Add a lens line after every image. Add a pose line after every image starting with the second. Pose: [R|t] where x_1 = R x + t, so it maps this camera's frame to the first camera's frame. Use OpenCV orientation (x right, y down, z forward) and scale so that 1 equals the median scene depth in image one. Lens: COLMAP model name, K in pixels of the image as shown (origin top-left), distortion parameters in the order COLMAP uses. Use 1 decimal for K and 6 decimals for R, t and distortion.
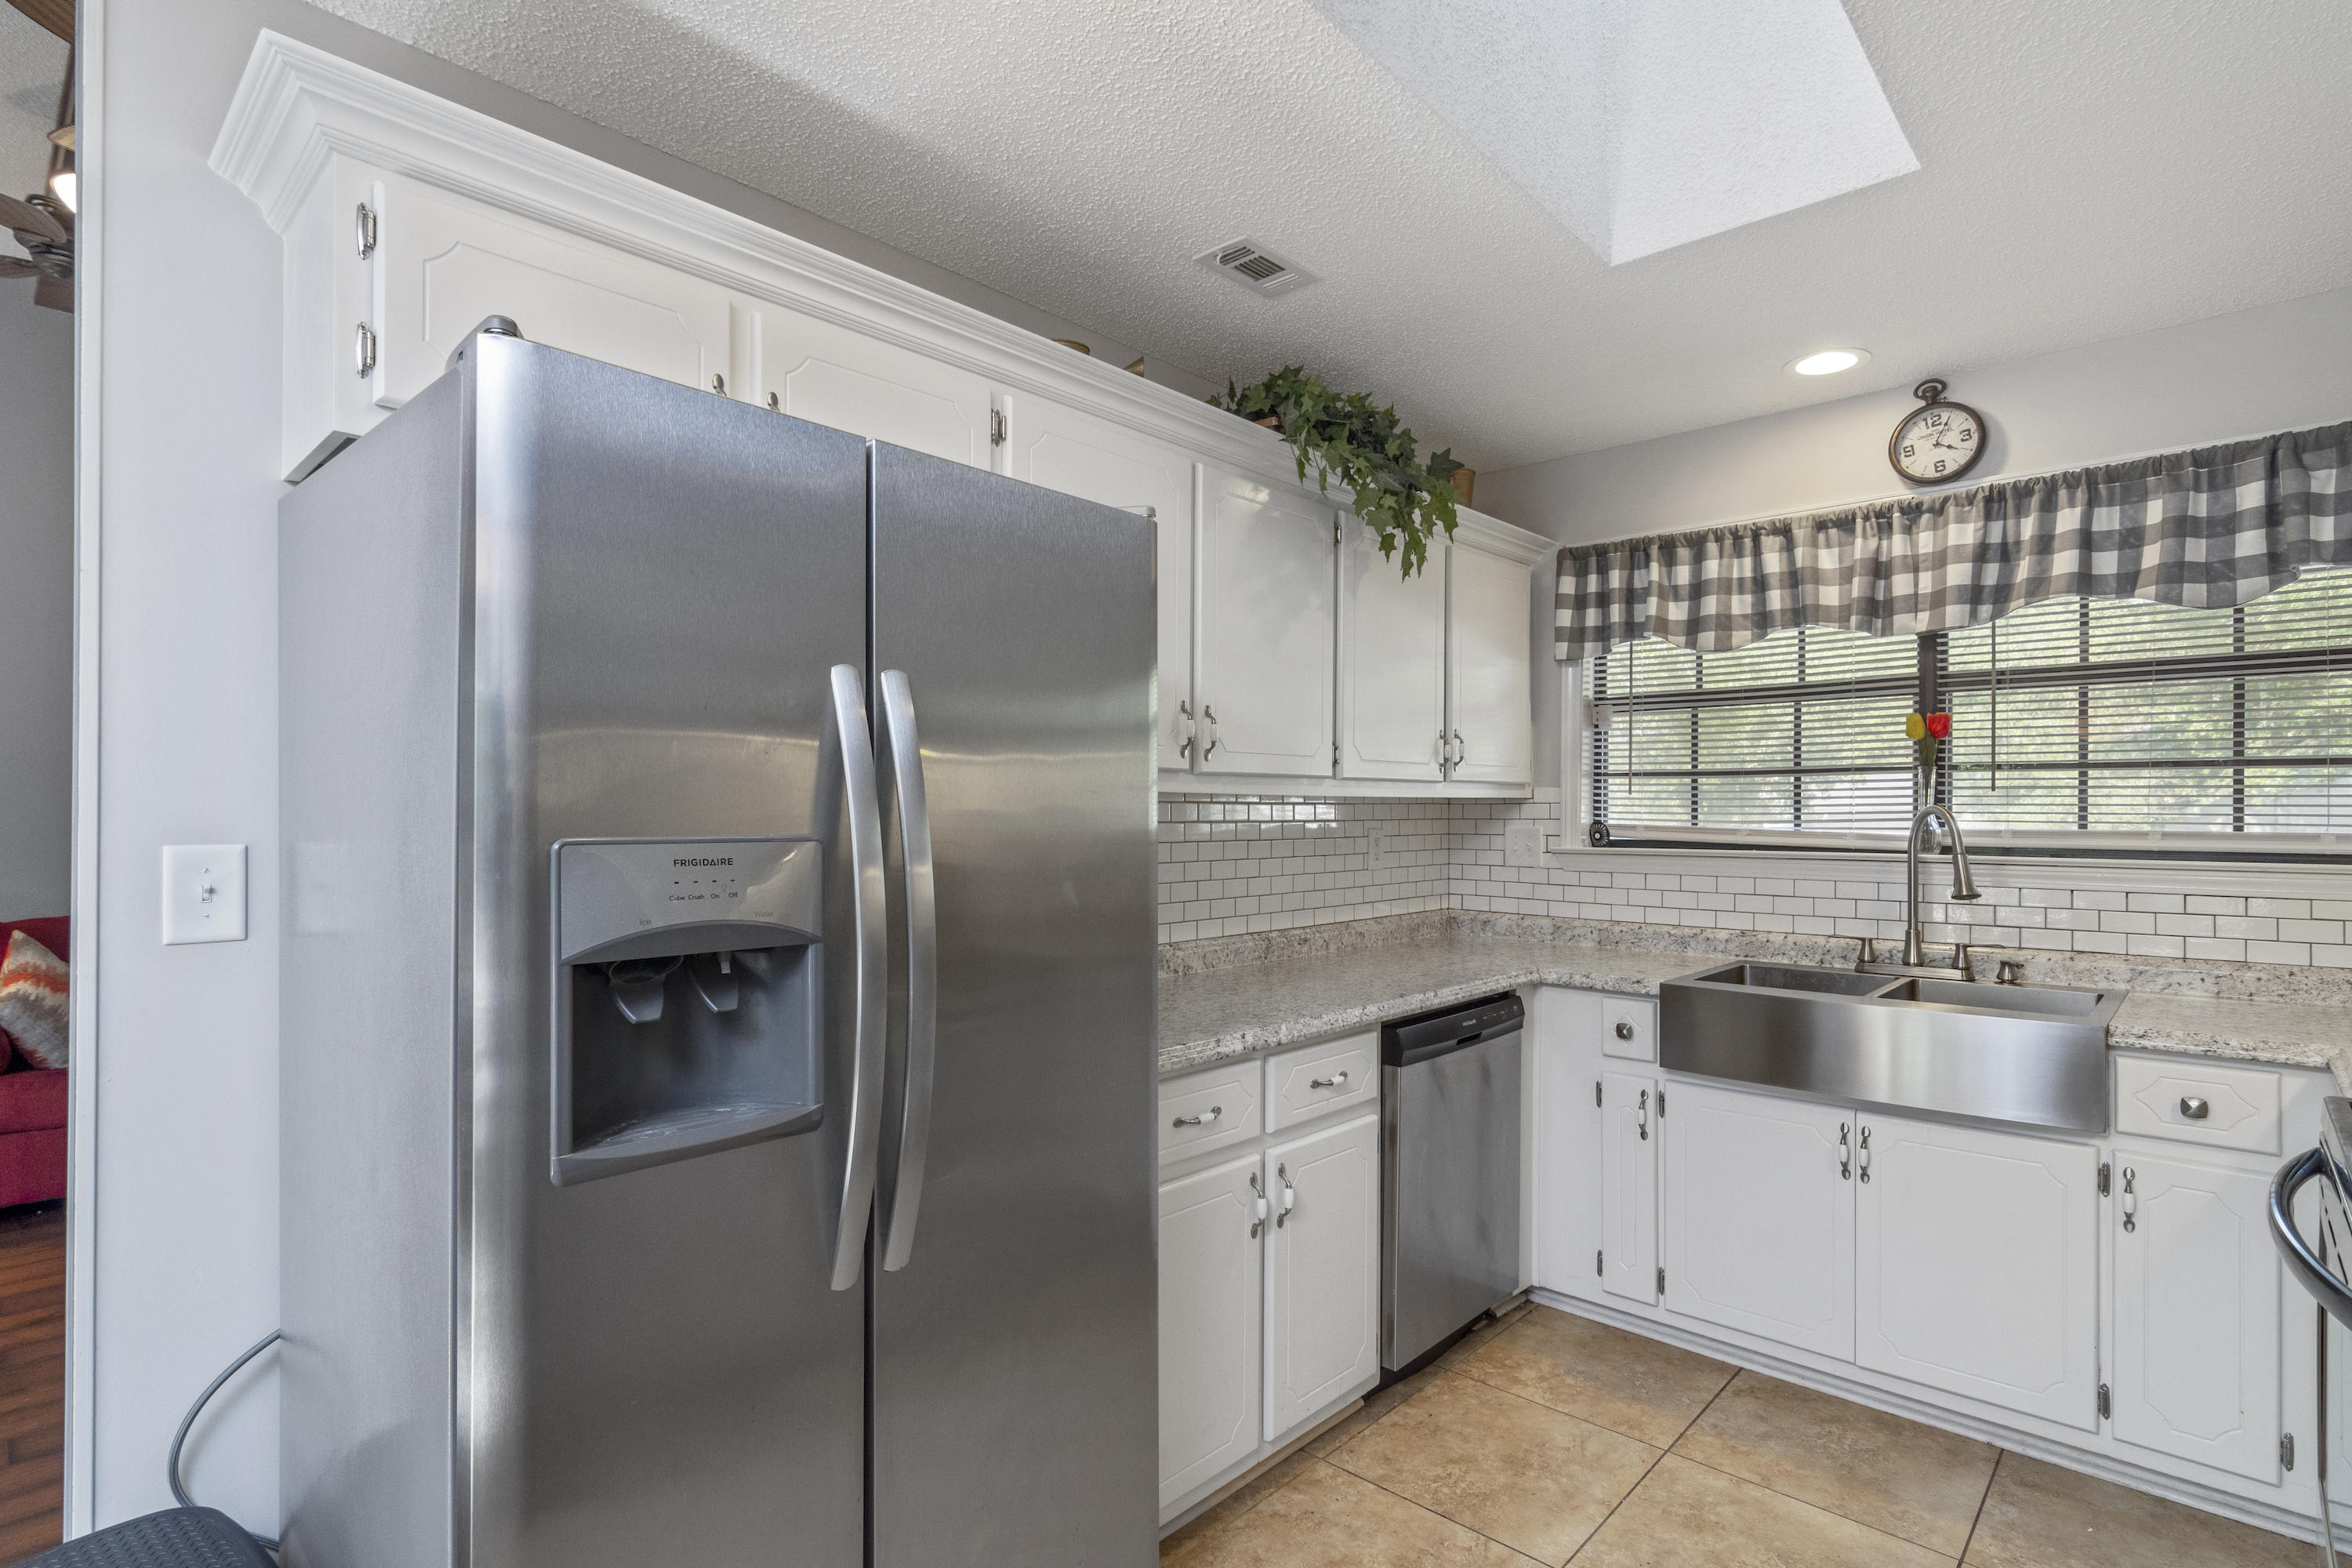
lens RADIAL K [[1102.1, 0, 1190.7], [0, 1102.1, 805.5], [0, 0, 1]] dist [0.001194, 0.000471]
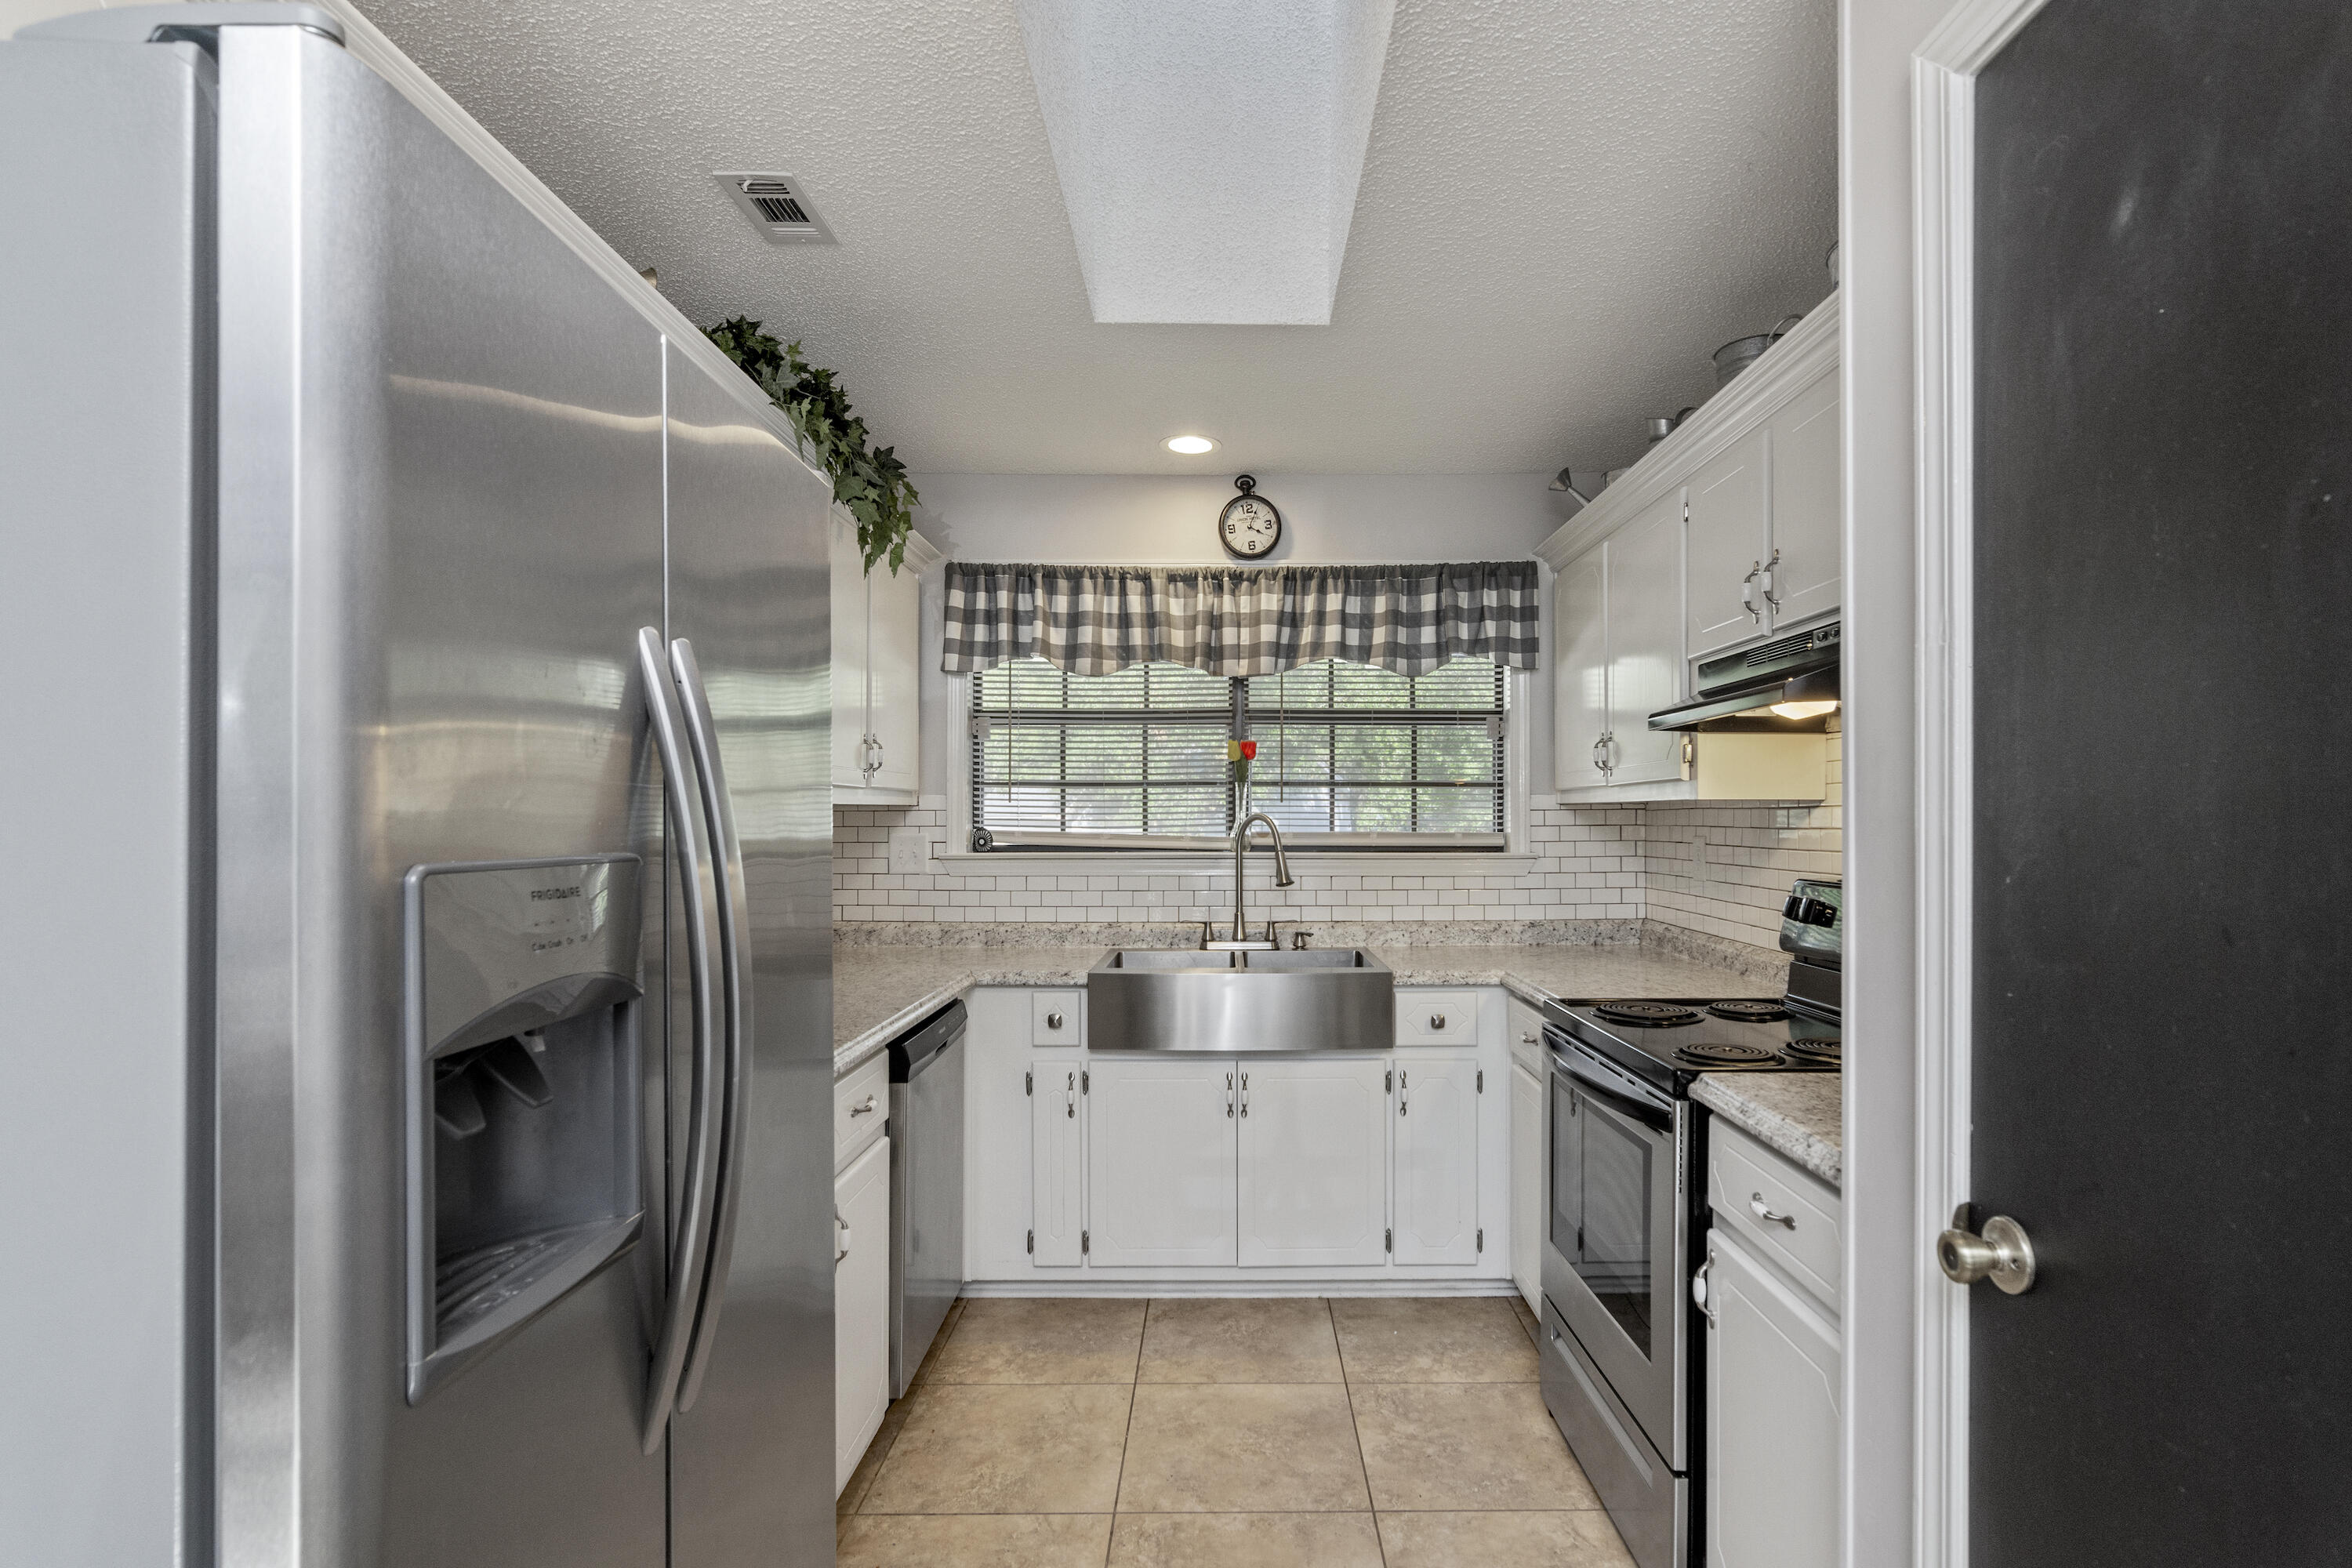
lens RADIAL K [[1142.2, 0, 1184.6], [0, 1142.2, 813.2], [0, 0, 1]] dist [0.002857, 0.000814]
pose [[0.744179, 0.001387, 0.667979, -0.253730], [-0.002054, 0.999998, 0.000212, -0.000370], [-0.667977, -0.001530, 0.744180, 0.075845]]
